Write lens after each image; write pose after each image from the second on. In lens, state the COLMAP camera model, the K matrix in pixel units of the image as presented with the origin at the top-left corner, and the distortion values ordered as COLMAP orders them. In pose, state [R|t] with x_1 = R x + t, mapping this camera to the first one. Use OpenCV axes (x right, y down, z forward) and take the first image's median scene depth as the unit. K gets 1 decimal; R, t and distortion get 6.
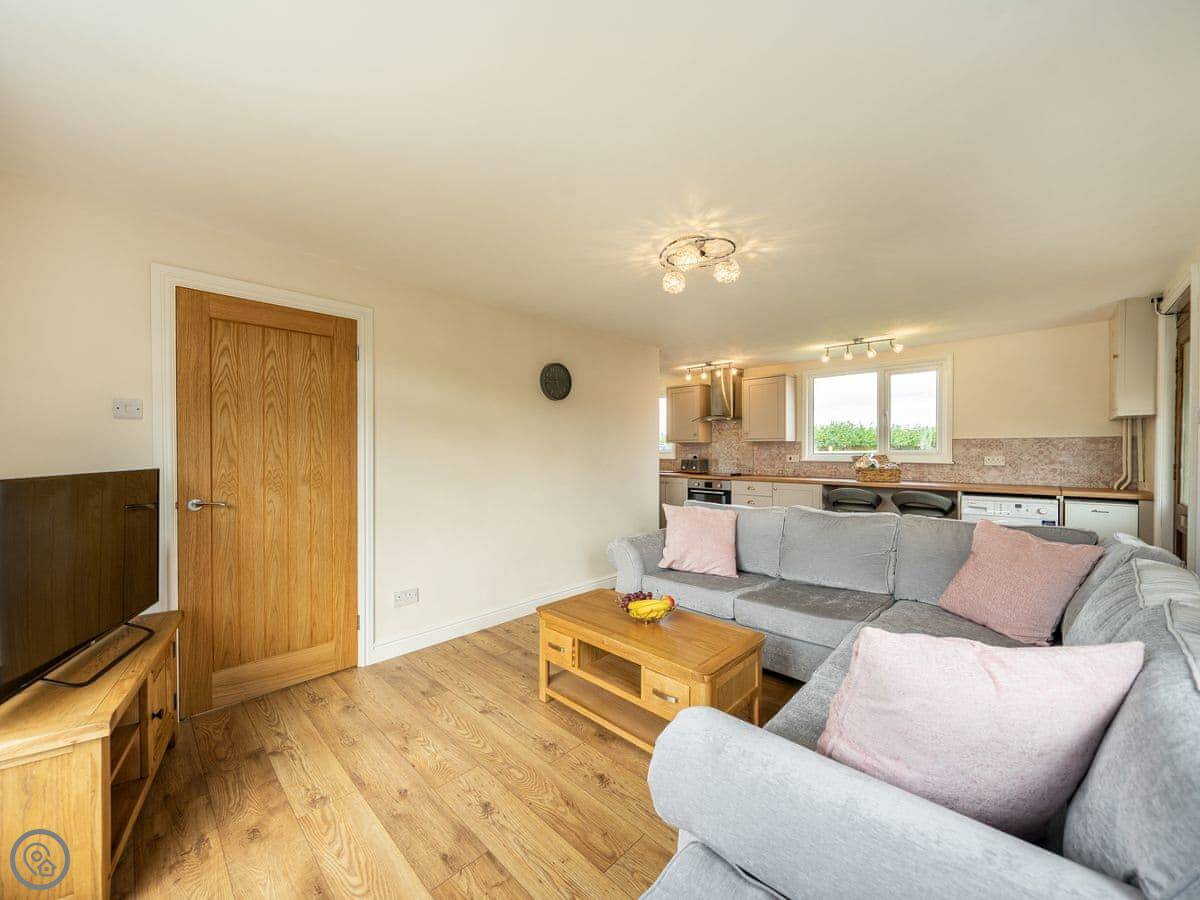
lens RADIAL K [[493.0, 0, 591.9], [0, 493.0, 466.2], [0, 0, 1]] dist [-0.004453, 0.000436]
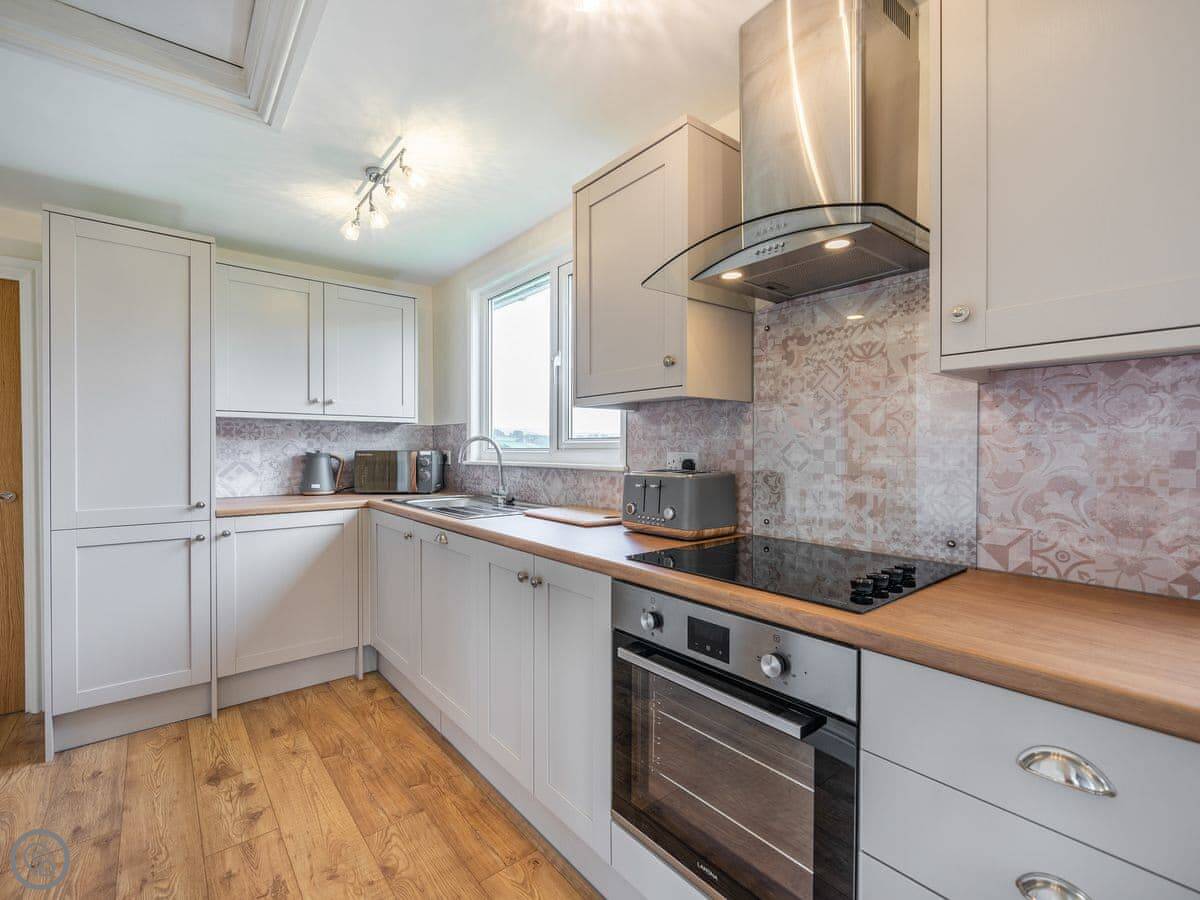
lens RADIAL K [[566.5, 0, 601.0], [0, 566.5, 454.3], [0, 0, 1]] dist [0.013193, 0.000211]
pose [[0.994835, 0.008821, -0.101119, 0.226801], [-0.011413, 0.999620, -0.025084, -0.018066], [0.100859, 0.026109, 0.994558, 0.832912]]
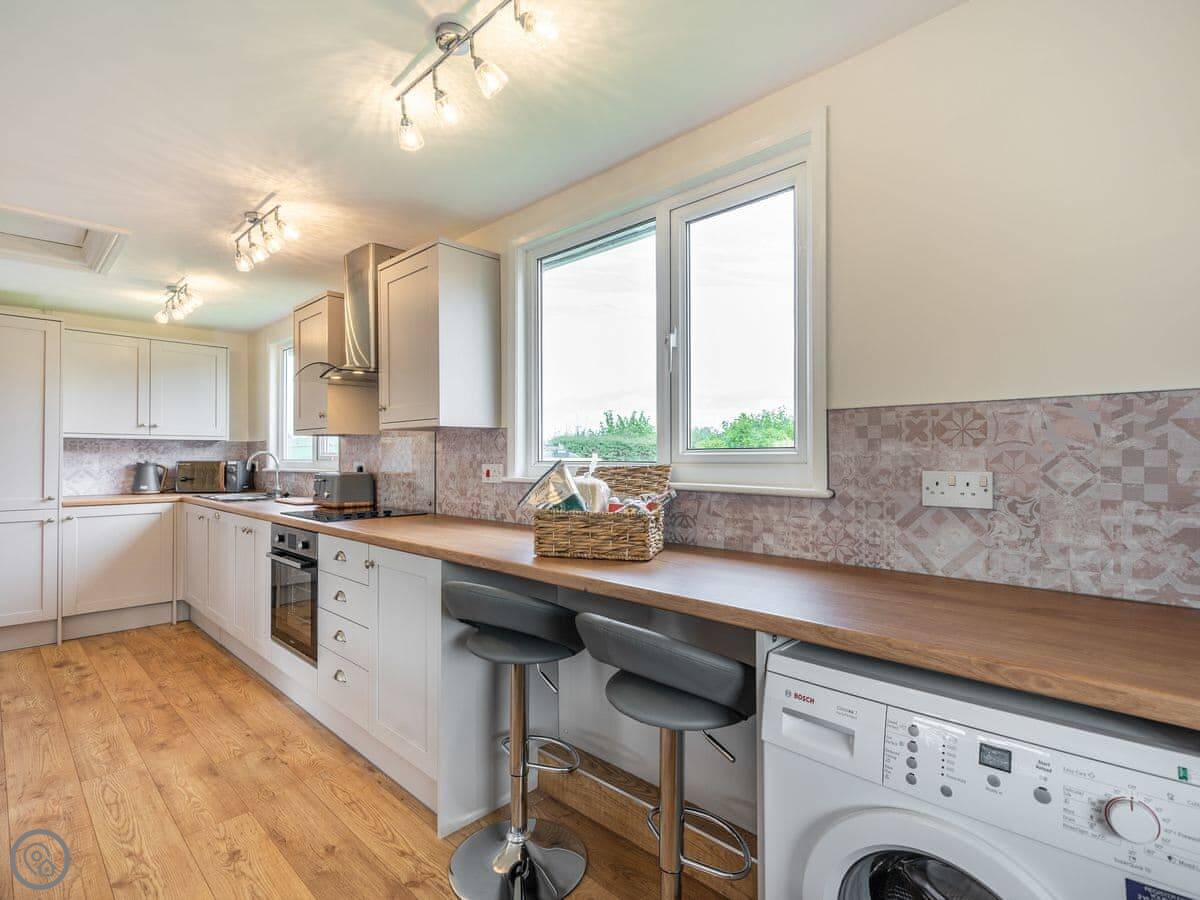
lens RADIAL K [[628.1, 0, 611.0], [0, 628.1, 453.1], [0, 0, 1]] dist [0.011543, -0.001118]
pose [[0.999864, 0.007407, 0.014756, 0.490686], [-0.006753, 0.999013, -0.043899, -0.010798], [-0.015067, 0.043793, 0.998927, 0.521263]]
